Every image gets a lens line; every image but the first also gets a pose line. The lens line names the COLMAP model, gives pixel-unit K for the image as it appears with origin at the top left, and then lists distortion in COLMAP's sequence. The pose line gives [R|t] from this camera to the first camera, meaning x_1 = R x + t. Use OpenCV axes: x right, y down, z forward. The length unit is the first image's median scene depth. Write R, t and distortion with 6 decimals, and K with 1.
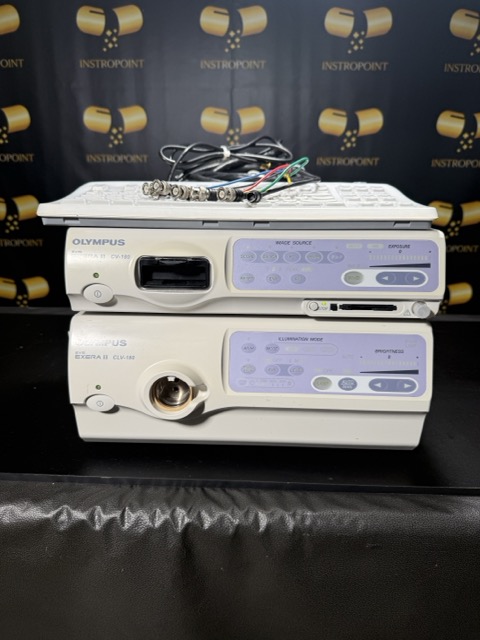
lens RADIAL K [[443.5, 0, 234.5], [0, 443.5, 324.6], [0, 0, 1]] dist [-0.001072, -0.002407]
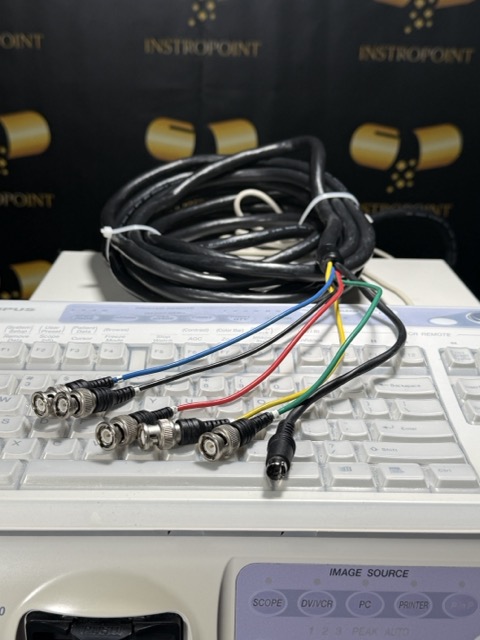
lens RADIAL K [[770.2, 0, 236.5], [0, 770.2, 295.0], [0, 0, 1]] dist [0.014225, 0.000000]
pose [[0.998711, 0.003421, 0.050633, -0.042627], [-0.006254, 0.998416, 0.055913, -0.496268], [-0.050362, -0.056157, 0.997151, 0.220199]]
